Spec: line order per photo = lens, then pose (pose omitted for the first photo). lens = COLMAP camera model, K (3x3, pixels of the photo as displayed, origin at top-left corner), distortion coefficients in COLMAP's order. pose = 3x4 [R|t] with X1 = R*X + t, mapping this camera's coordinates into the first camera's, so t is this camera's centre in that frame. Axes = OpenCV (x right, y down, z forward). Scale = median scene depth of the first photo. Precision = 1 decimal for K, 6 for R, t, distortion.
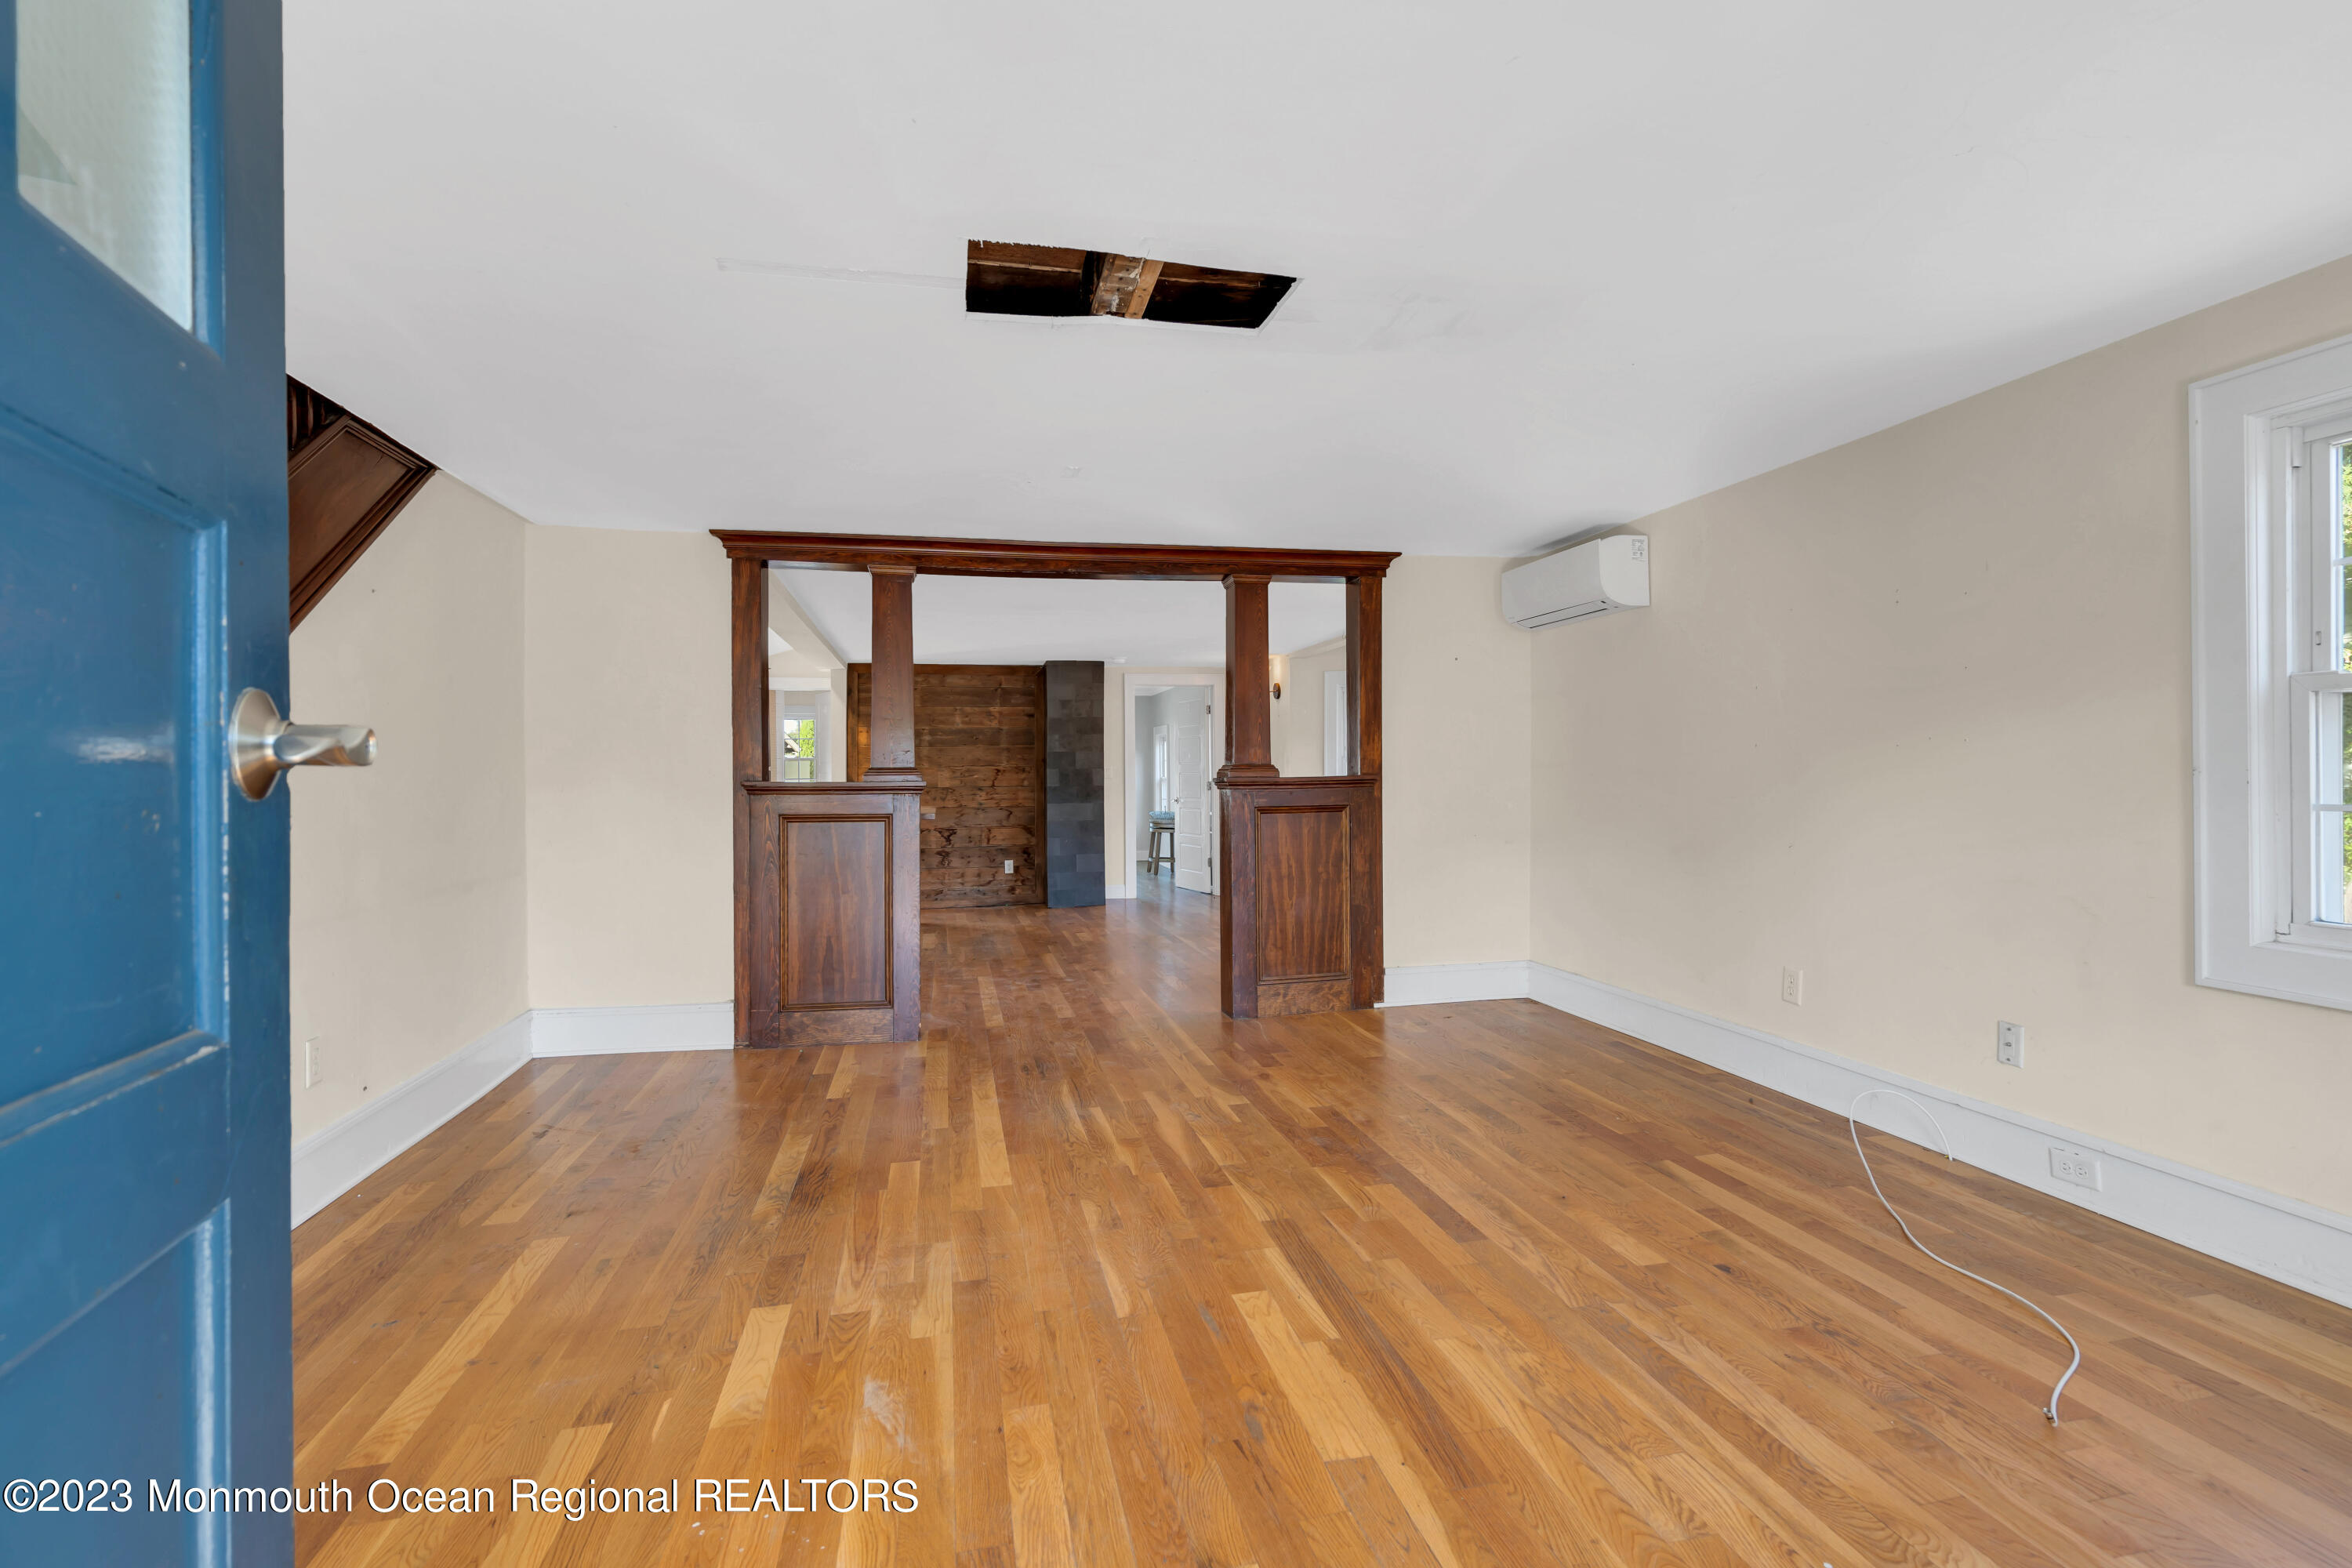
lens RADIAL K [[1061.0, 0, 1184.8], [0, 1061.0, 777.0], [0, 0, 1]] dist [-0.009342, 0.002336]
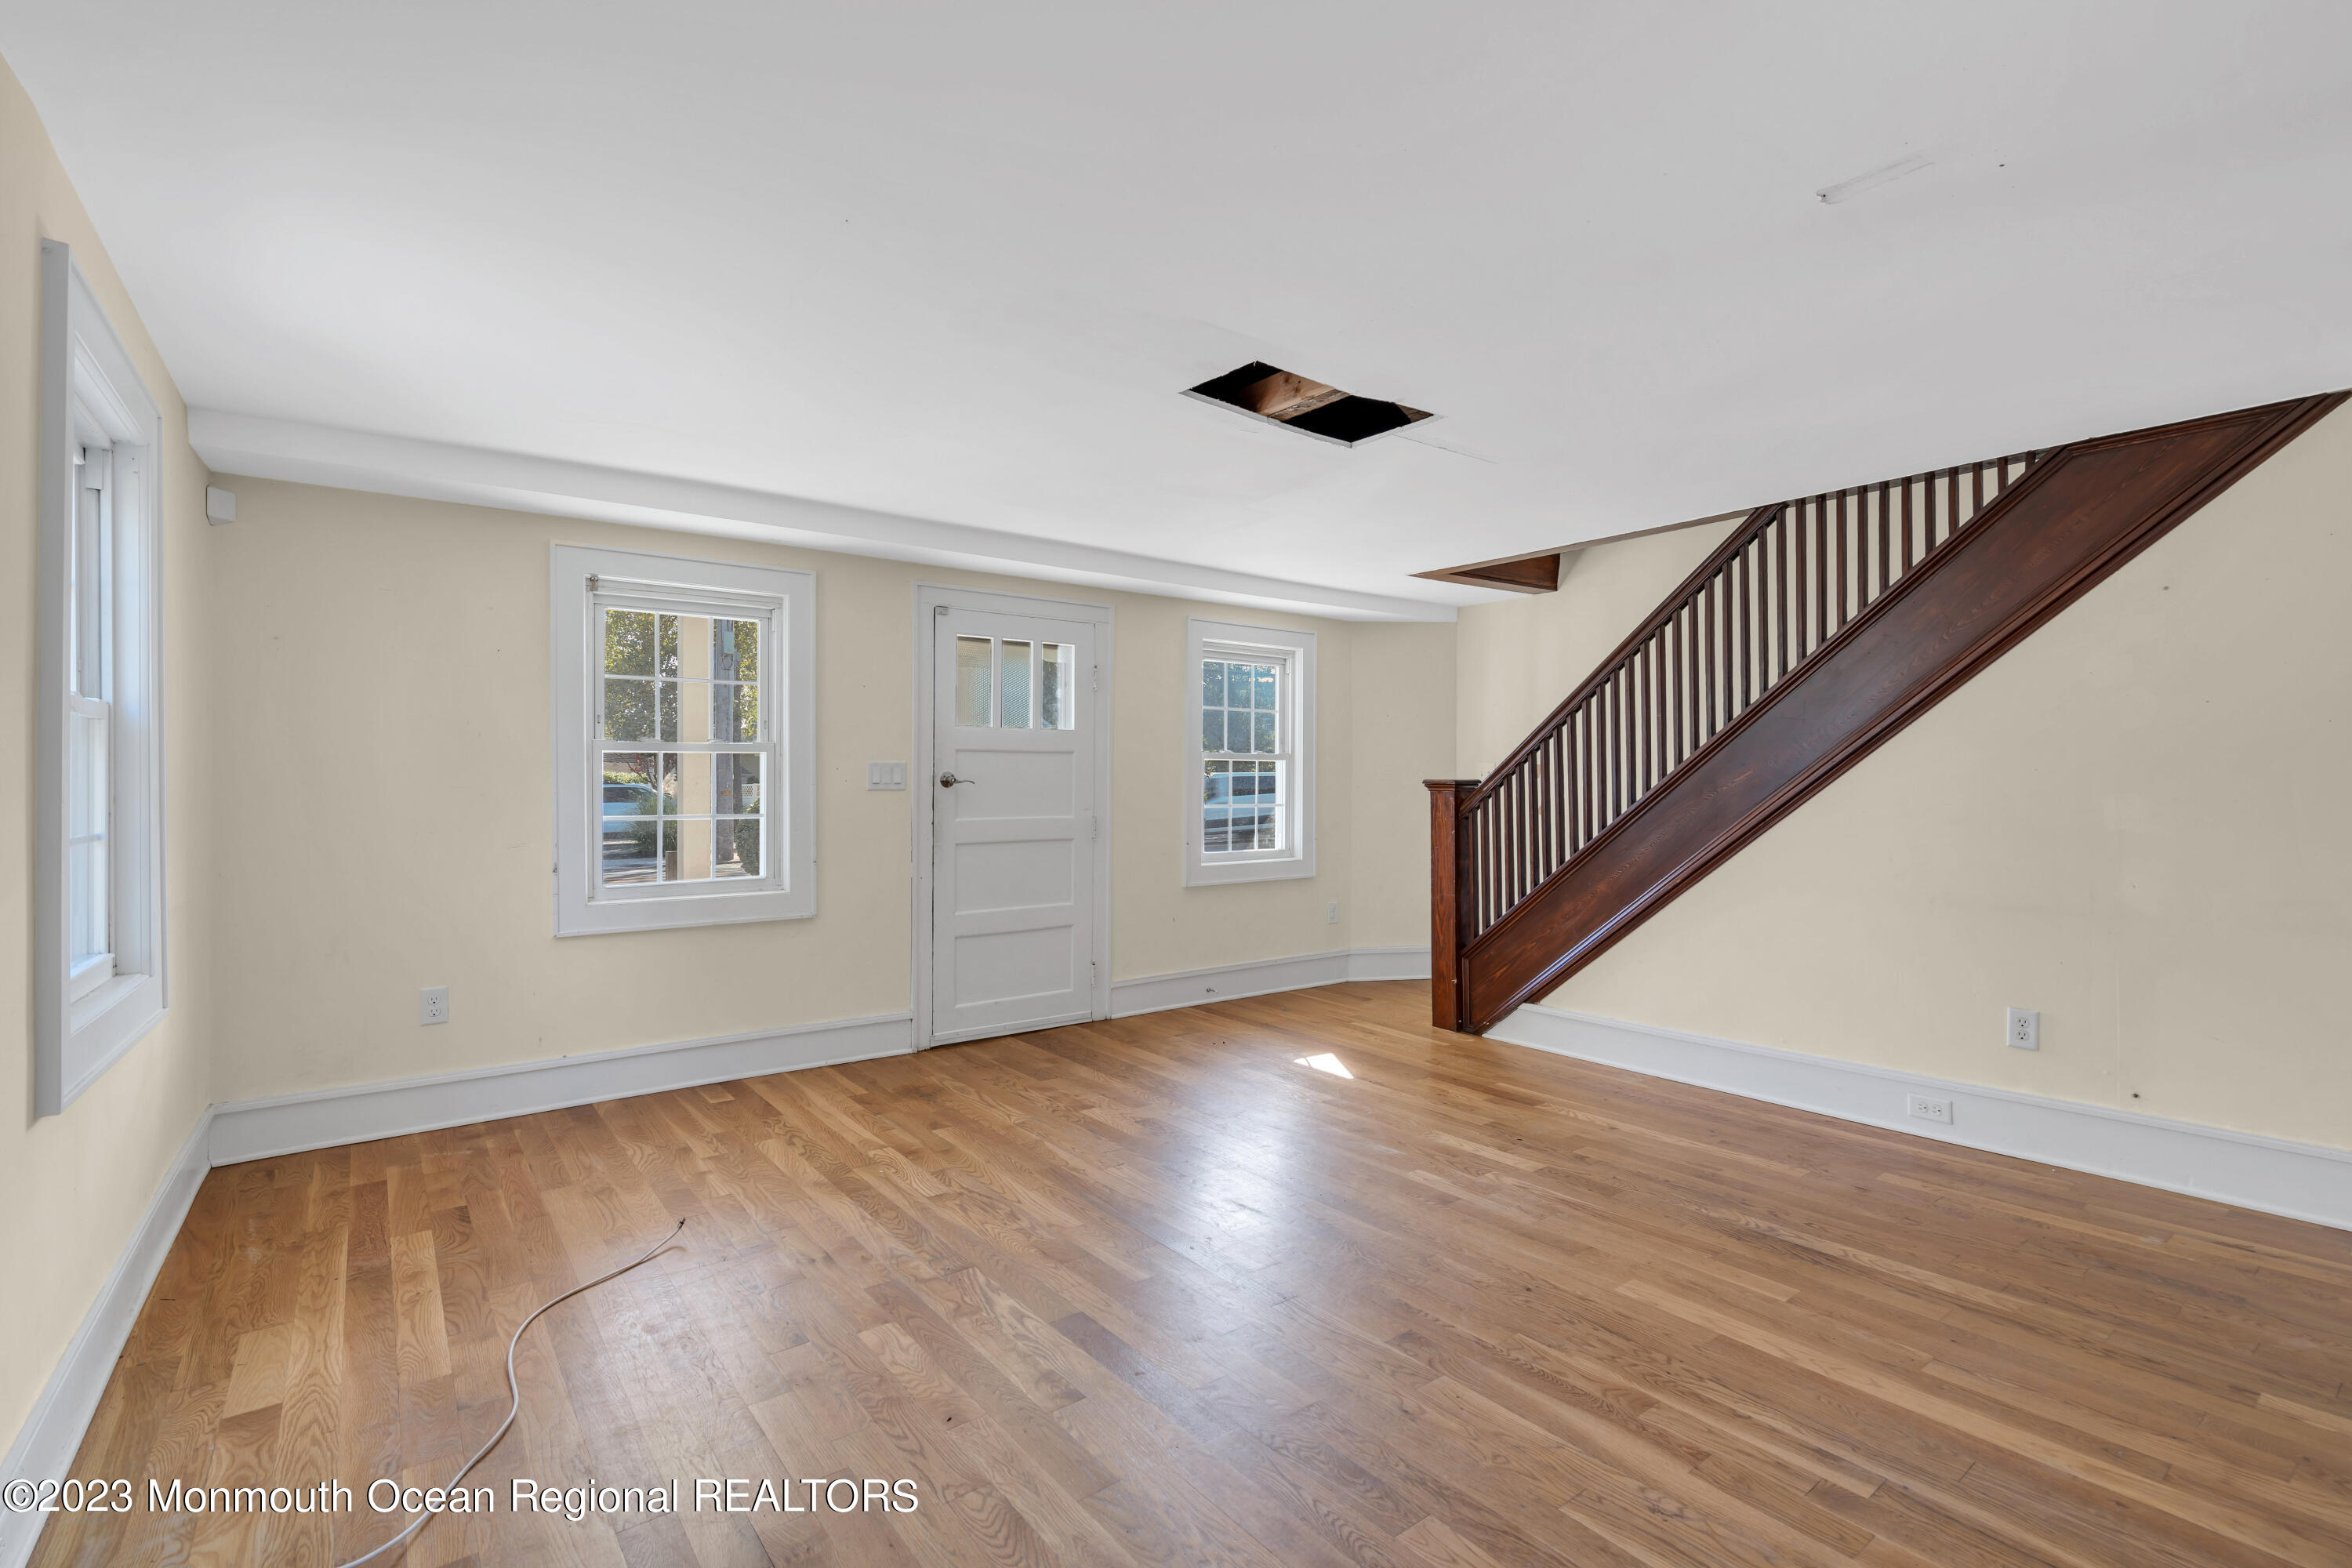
lens RADIAL K [[1061.0, 0, 1170.7], [0, 1061.0, 772.5], [0, 0, 1]] dist [-0.009342, 0.002336]
pose [[-0.908702, 0.007649, -0.417375, 0.426603], [0.009538, 0.999952, -0.002439, -0.014103], [0.417336, -0.006197, -0.908731, 1.407003]]
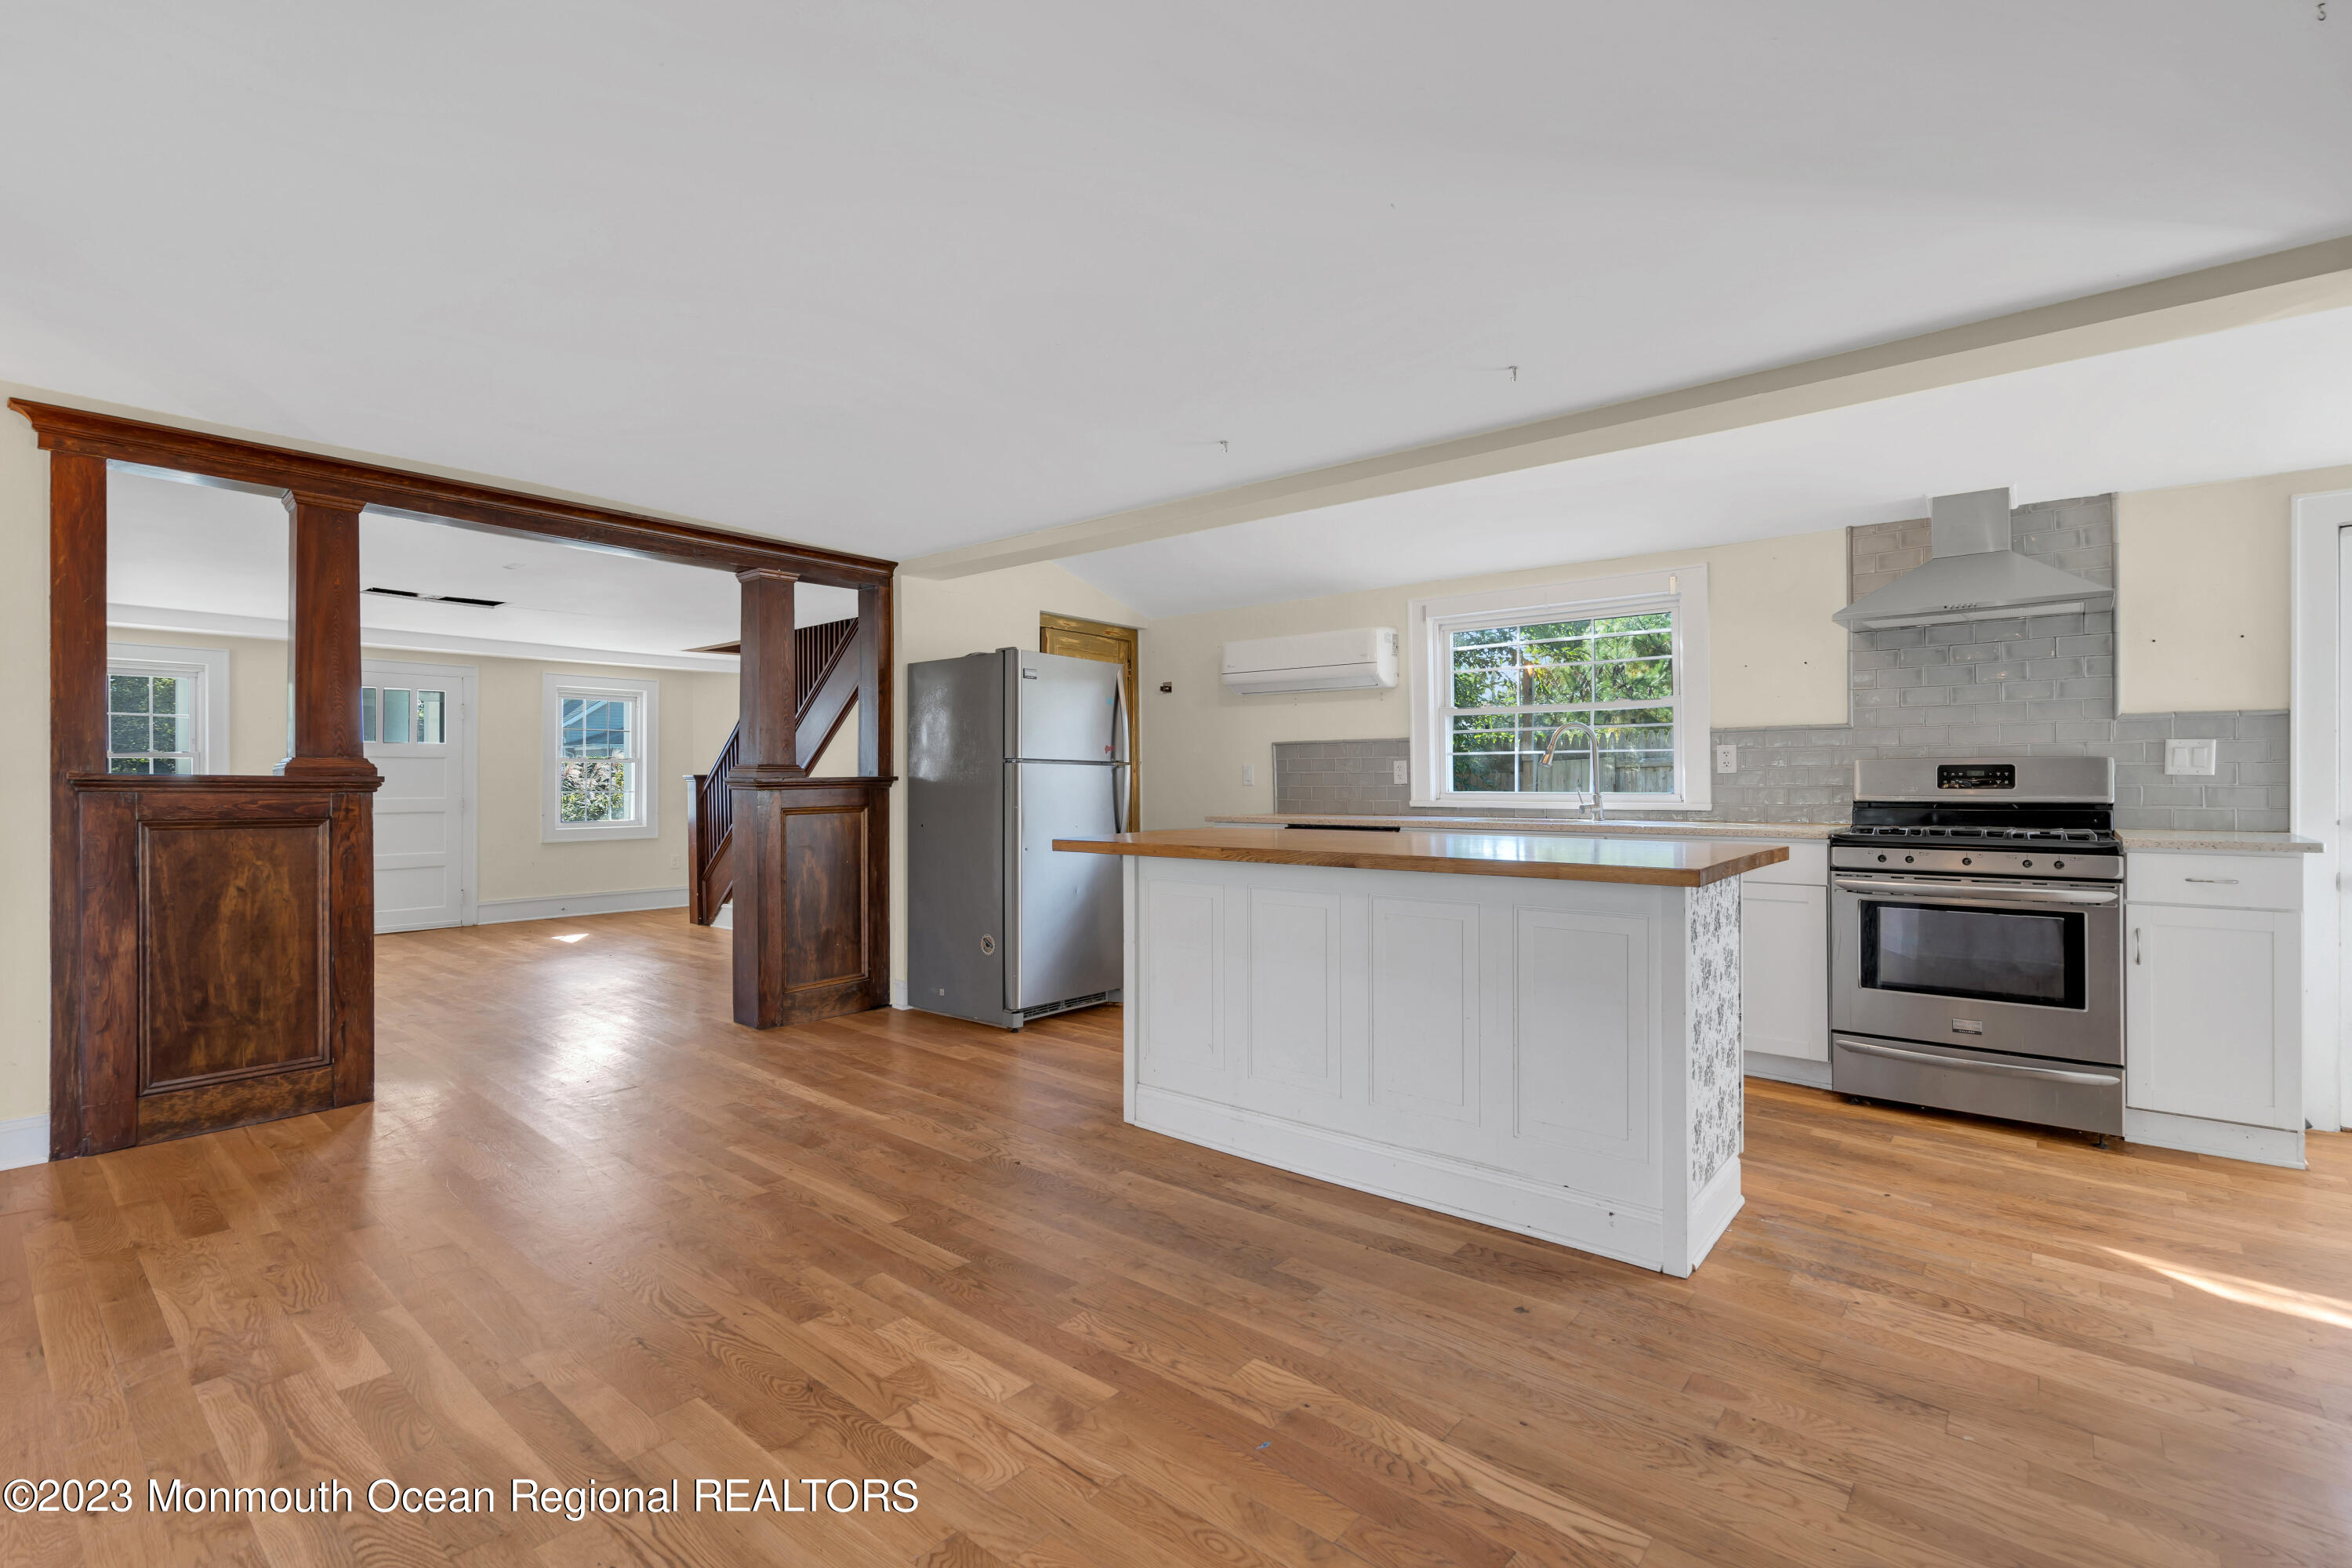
lens RADIAL K [[1061.0, 0, 1165.5], [0, 1061.0, 778.0], [0, 0, 1]] dist [-0.009342, 0.002336]
pose [[-0.800323, 0.008748, -0.599505, 0.056540], [0.009074, 0.999956, 0.002477, 0.007482], [0.599500, -0.003457, -0.800367, 2.875126]]
